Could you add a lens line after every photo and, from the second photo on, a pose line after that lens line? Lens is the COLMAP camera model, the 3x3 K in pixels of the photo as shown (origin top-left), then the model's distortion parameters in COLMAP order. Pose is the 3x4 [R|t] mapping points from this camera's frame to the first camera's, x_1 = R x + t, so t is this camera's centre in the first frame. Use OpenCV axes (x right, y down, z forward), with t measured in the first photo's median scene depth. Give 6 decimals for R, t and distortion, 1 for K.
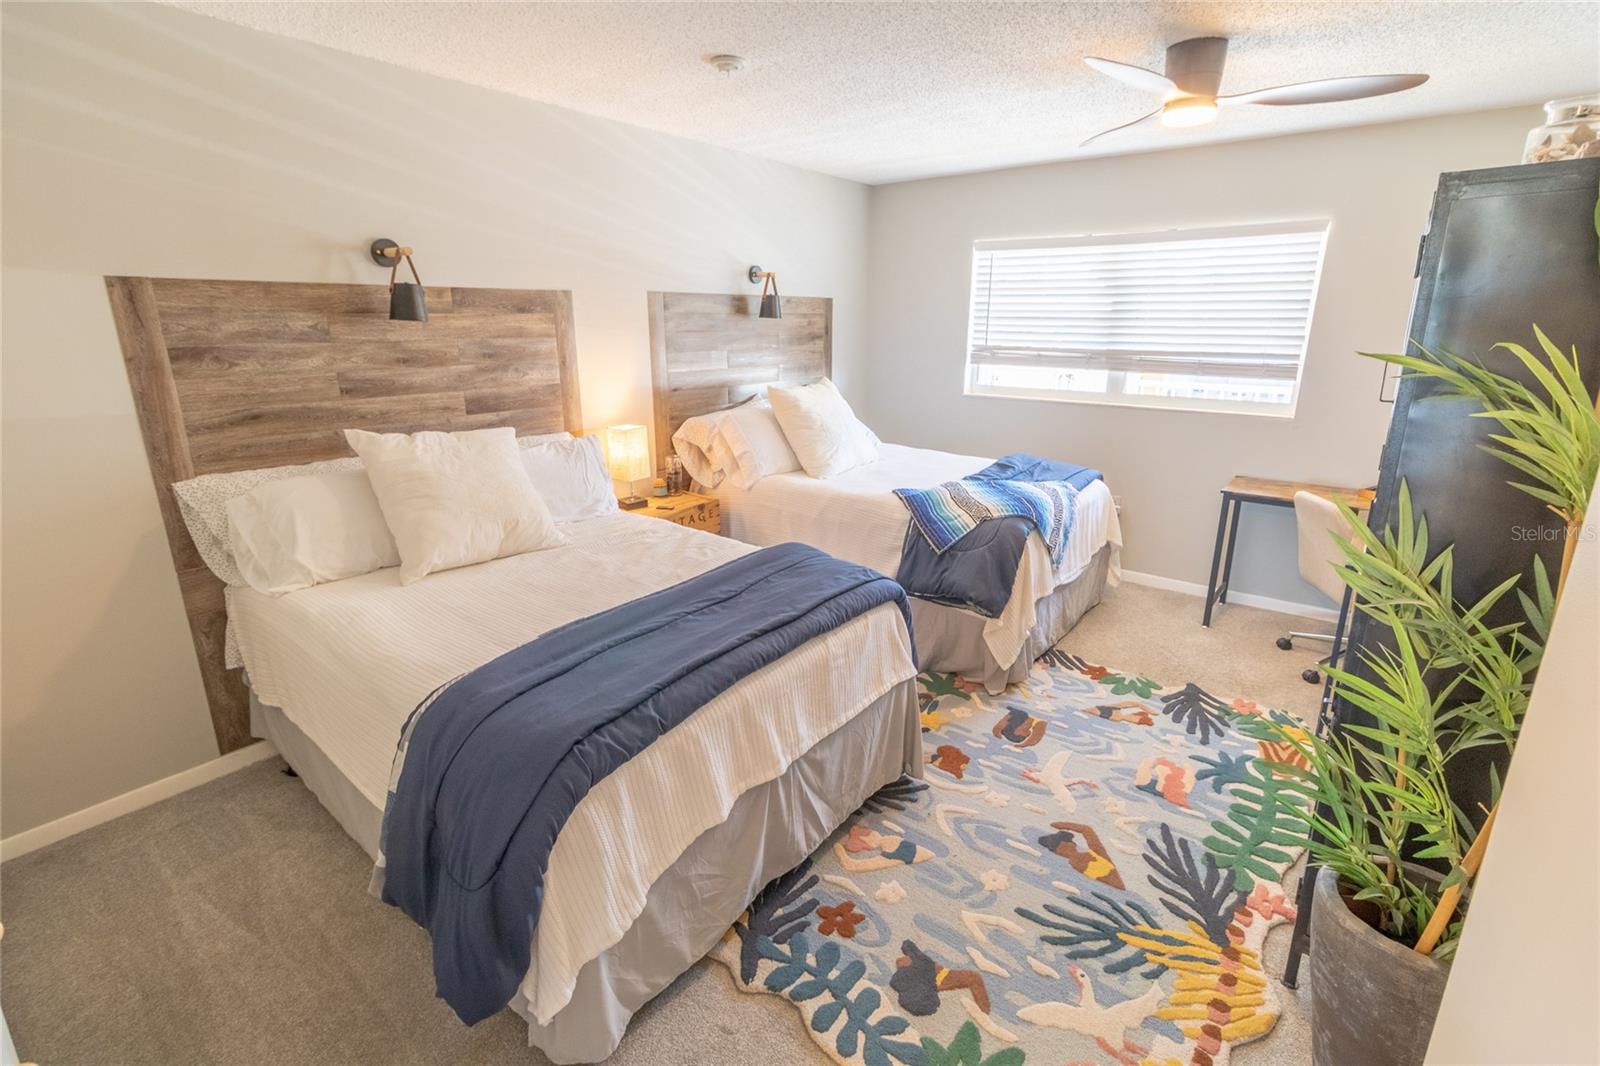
lens RADIAL K [[737.3, 0, 809.7], [0, 737.3, 518.5], [0, 0, 1]] dist [0.002529, 0.000625]
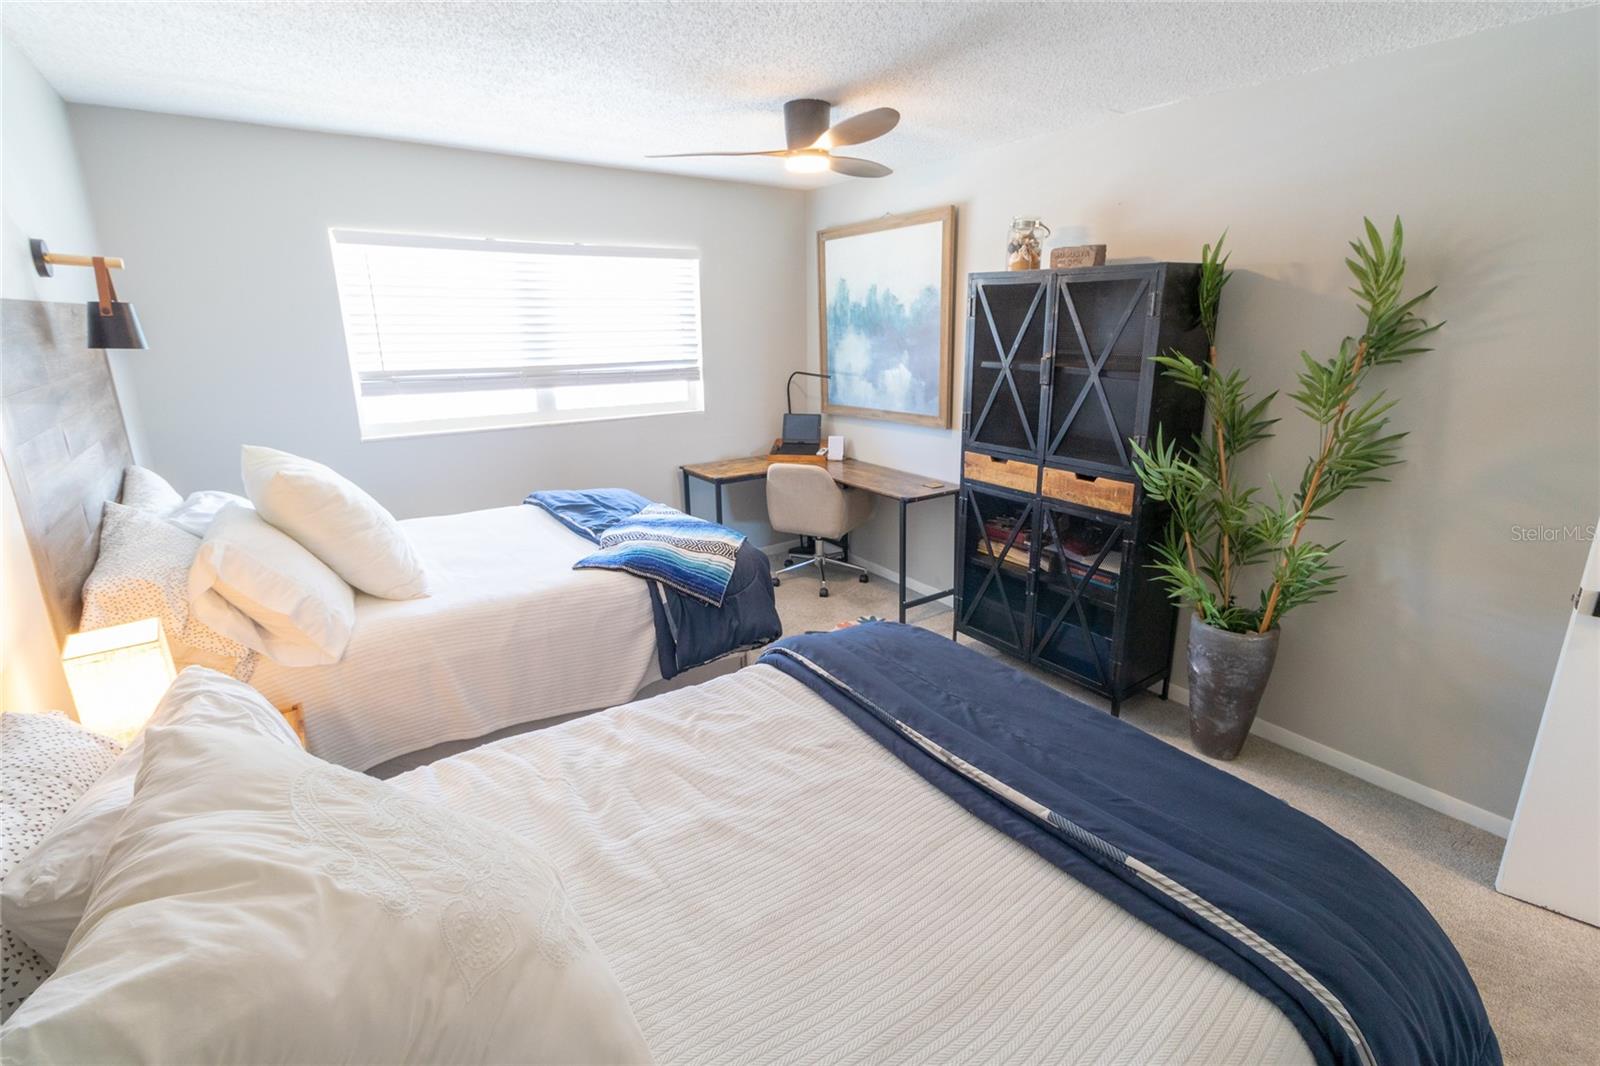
lens RADIAL K [[737.3, 0, 809.7], [0, 737.3, 518.5], [0, 0, 1]] dist [0.002529, 0.000625]
pose [[0.279438, -0.259857, 0.924332, -0.462998], [0.258329, 0.947531, 0.188282, -0.151767], [-0.924760, 0.186169, 0.331905, 0.470638]]
